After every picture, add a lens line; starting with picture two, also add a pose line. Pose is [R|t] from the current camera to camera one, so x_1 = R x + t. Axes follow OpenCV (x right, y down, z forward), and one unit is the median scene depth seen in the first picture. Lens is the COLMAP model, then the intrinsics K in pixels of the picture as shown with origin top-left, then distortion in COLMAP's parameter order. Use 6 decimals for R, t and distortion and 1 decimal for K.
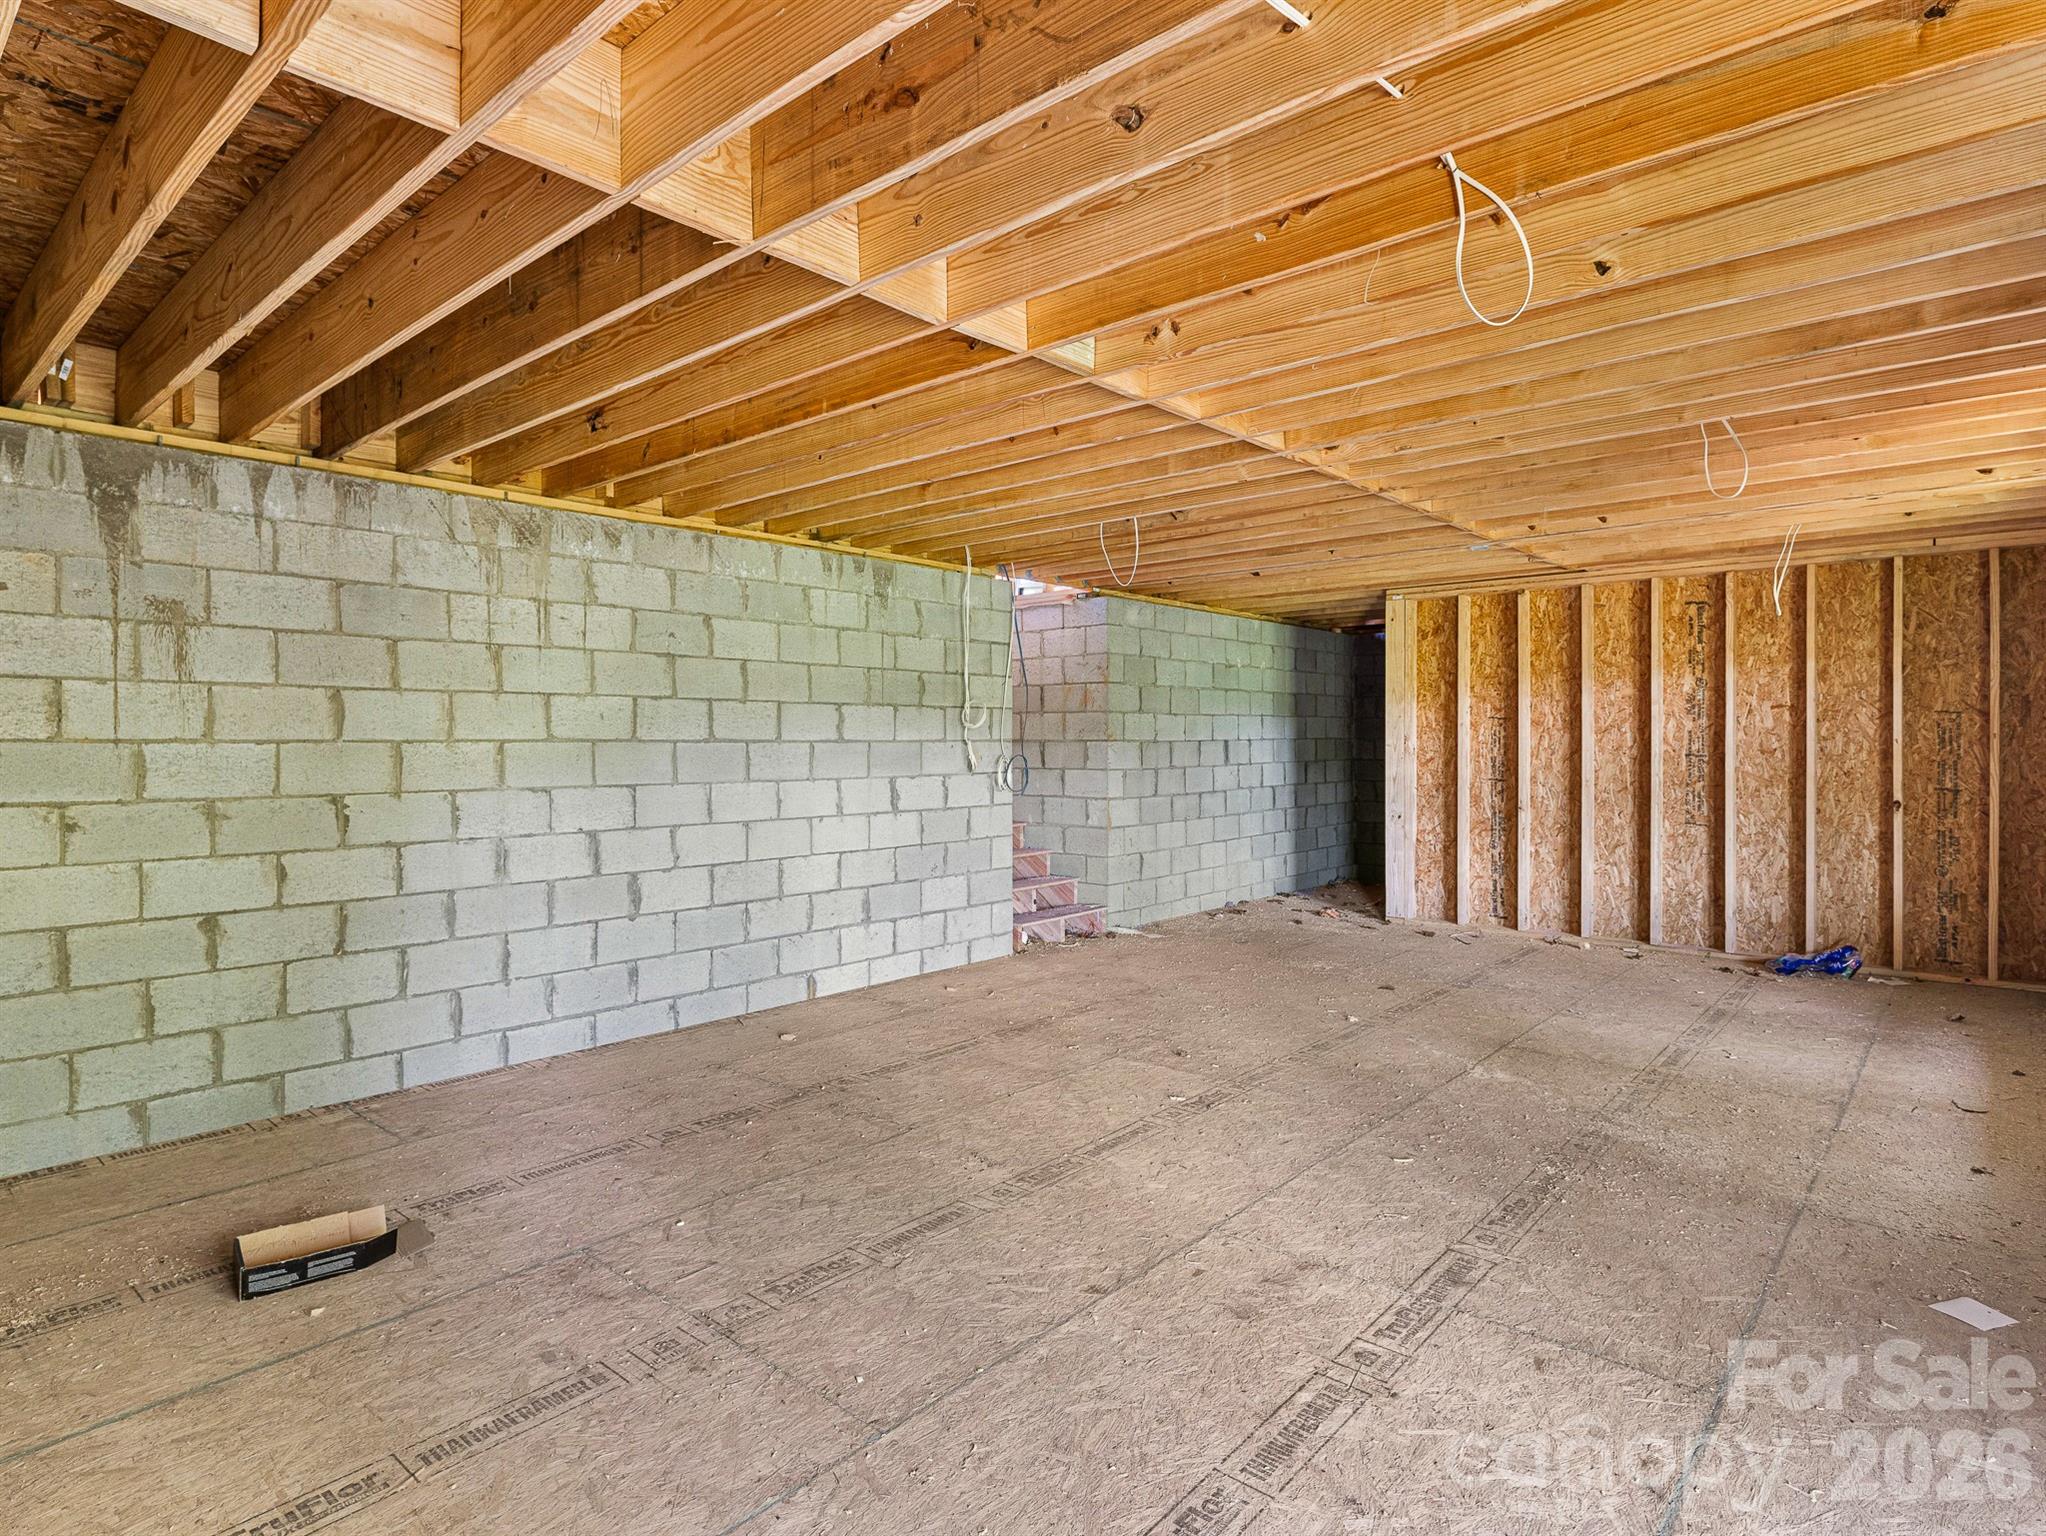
lens RADIAL K [[1119.0, 0, 1012.7], [0, 1119.0, 755.6], [0, 0, 1]] dist [0.004763, -0.005704]
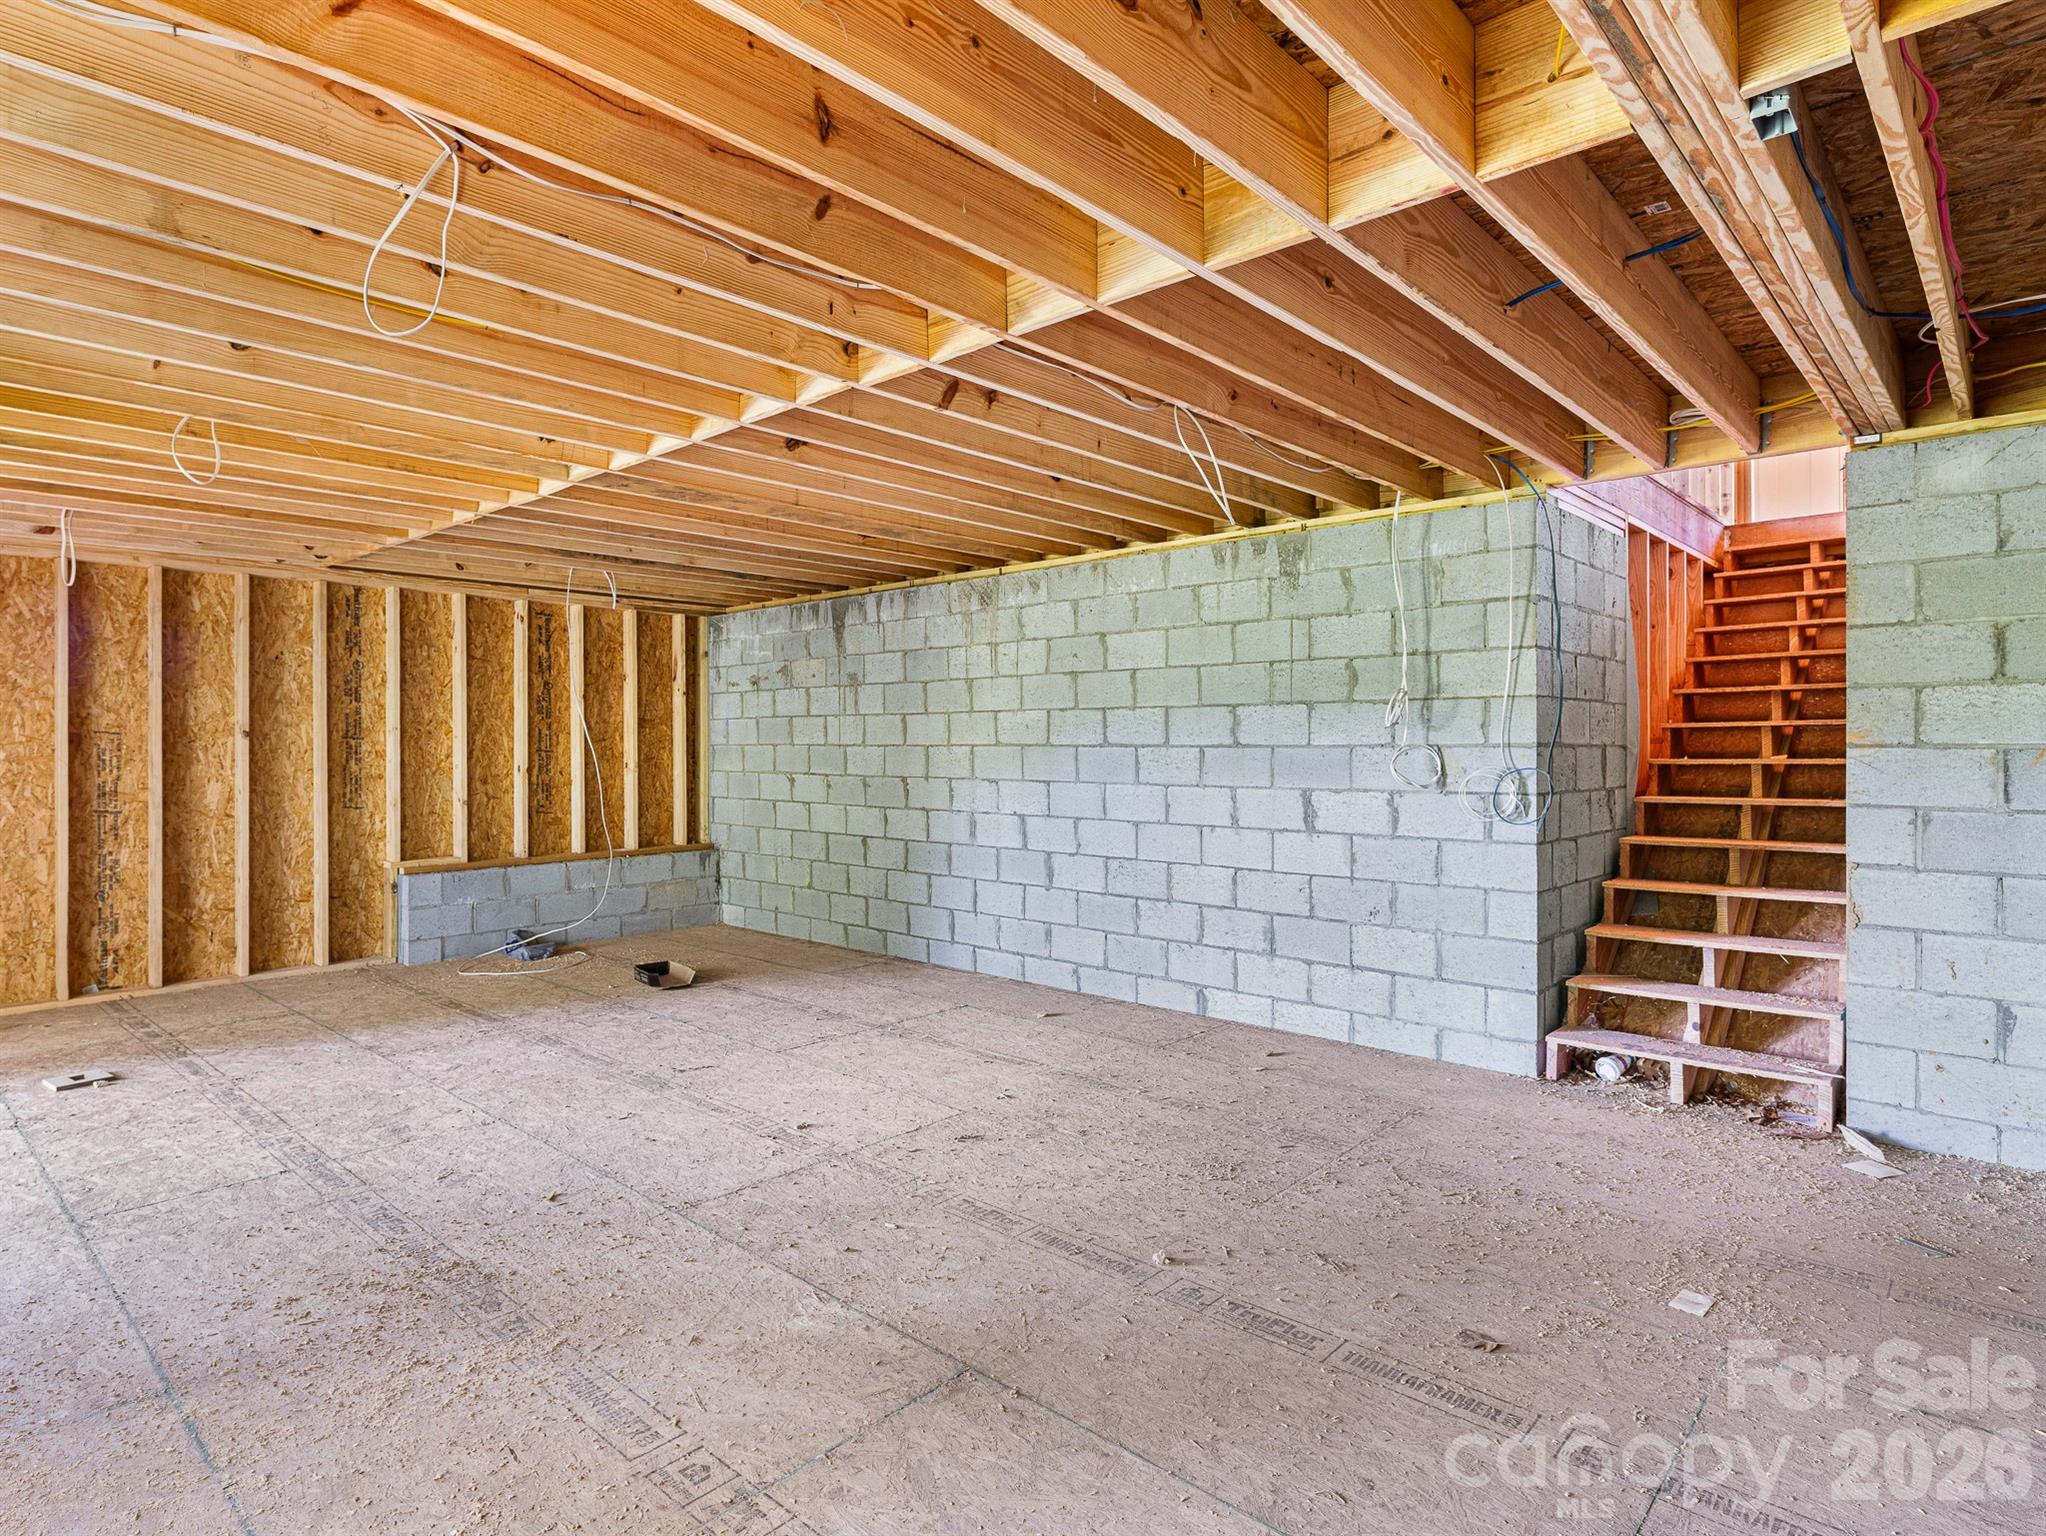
lens RADIAL K [[1119.0, 0, 1012.8], [0, 1119.0, 753.3], [0, 0, 1]] dist [0.004763, -0.005704]
pose [[-0.023533, 0.010100, -0.999672, 0.750901], [-0.011934, 0.999875, 0.010383, -0.014083], [0.999652, 0.012175, -0.023409, 0.827286]]
